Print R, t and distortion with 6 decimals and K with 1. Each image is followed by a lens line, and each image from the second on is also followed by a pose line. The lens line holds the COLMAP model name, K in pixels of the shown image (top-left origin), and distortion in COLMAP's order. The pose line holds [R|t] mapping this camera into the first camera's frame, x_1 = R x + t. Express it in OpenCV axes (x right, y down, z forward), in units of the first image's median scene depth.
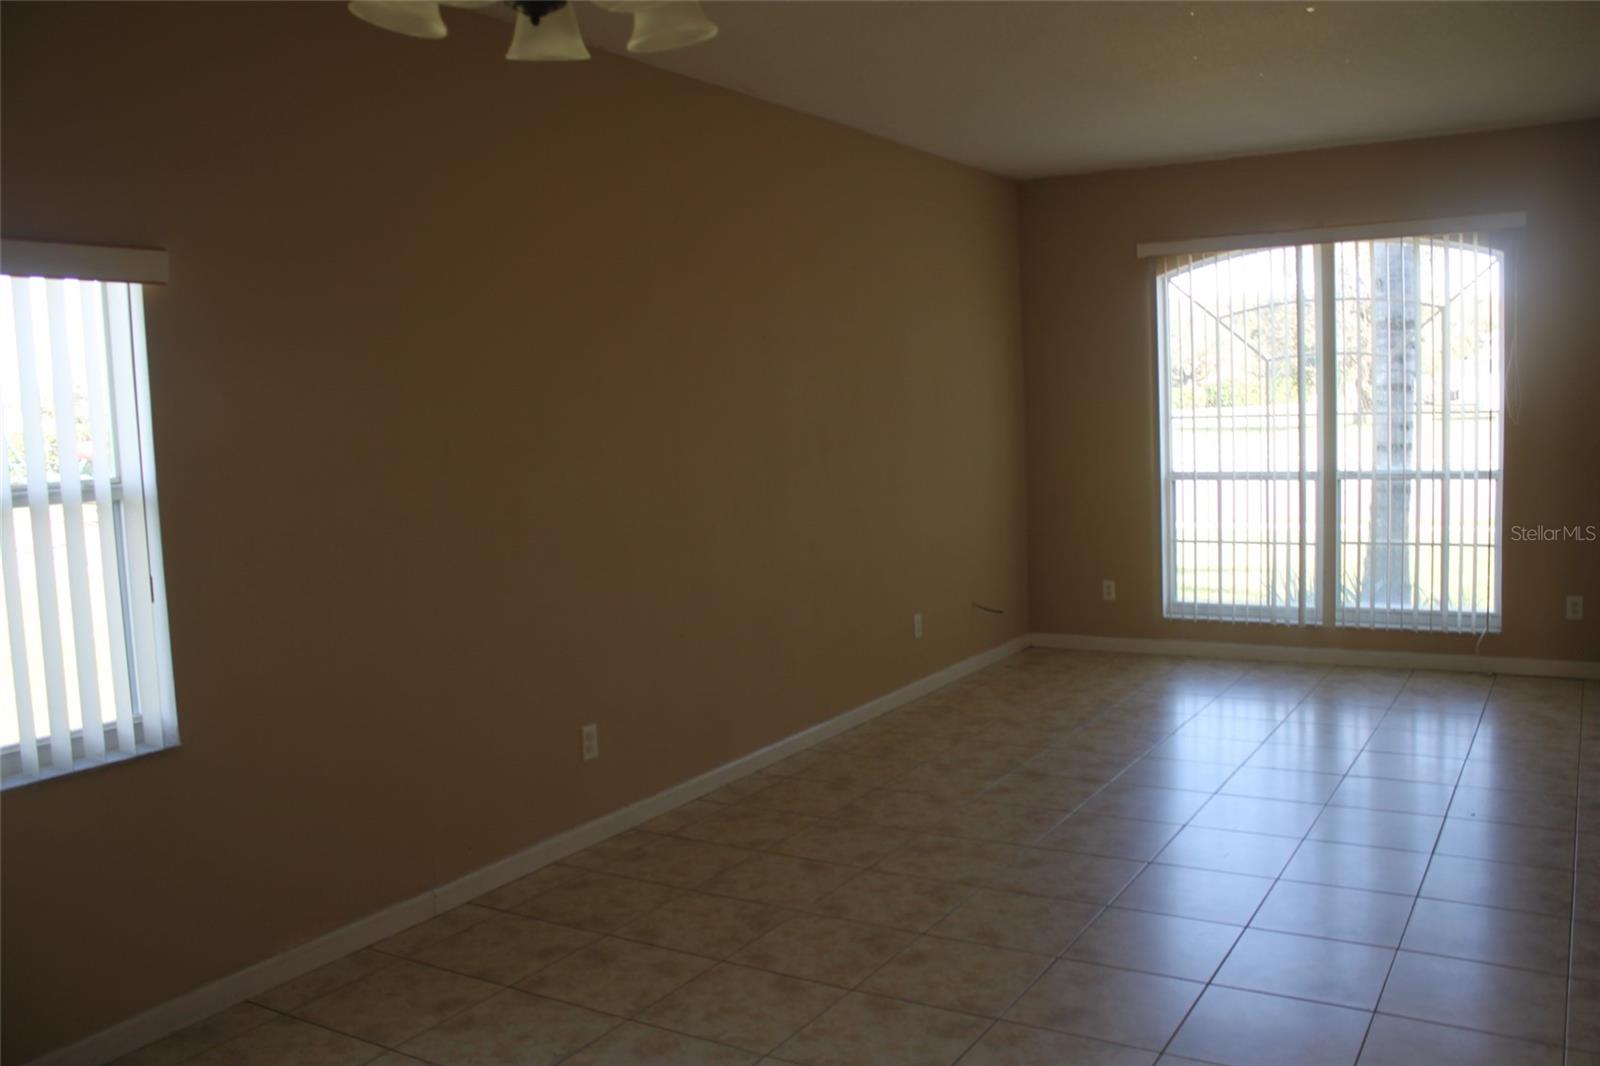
lens RADIAL K [[1335.2, 0, 804.3], [0, 1335.2, 523.6], [0, 0, 1]] dist [-0.168465, 0.149320]
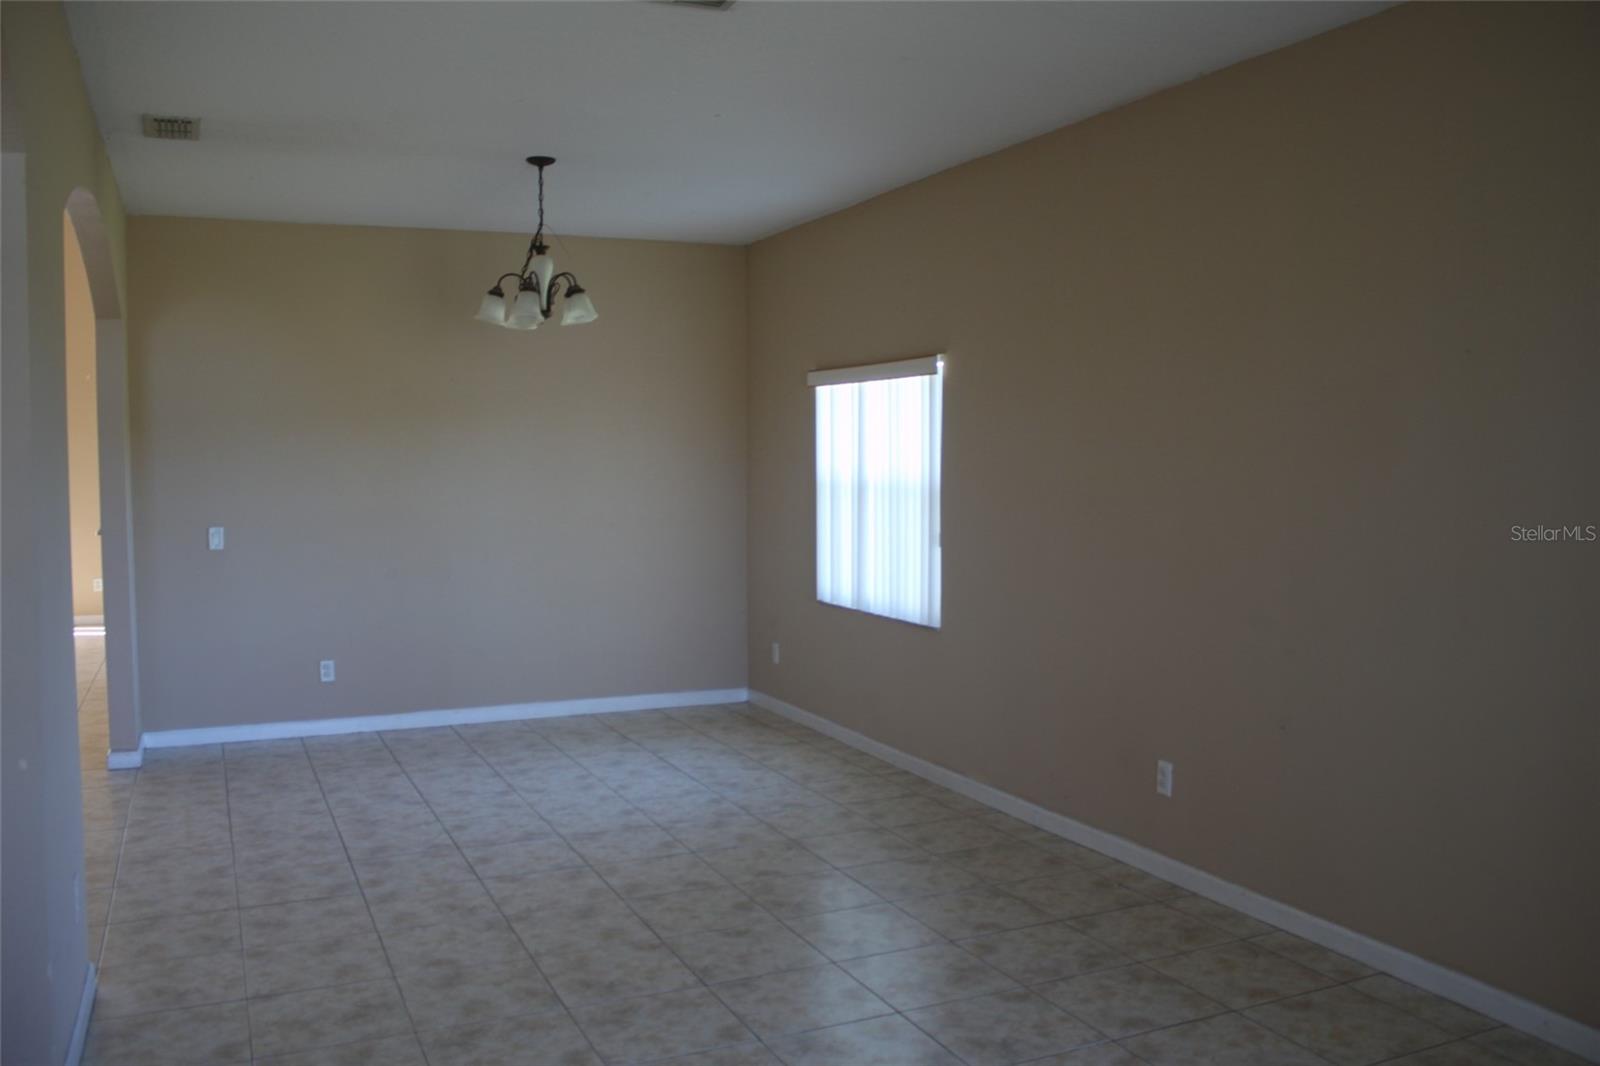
lens RADIAL K [[1335.2, 0, 804.3], [0, 1335.2, 523.6], [0, 0, 1]] dist [-0.168465, 0.149320]
pose [[-0.549406, 0.089408, -0.830758, 0.987458], [-0.046792, 0.989406, 0.137426, -0.188428], [0.834244, 0.114375, -0.539402, 1.569332]]
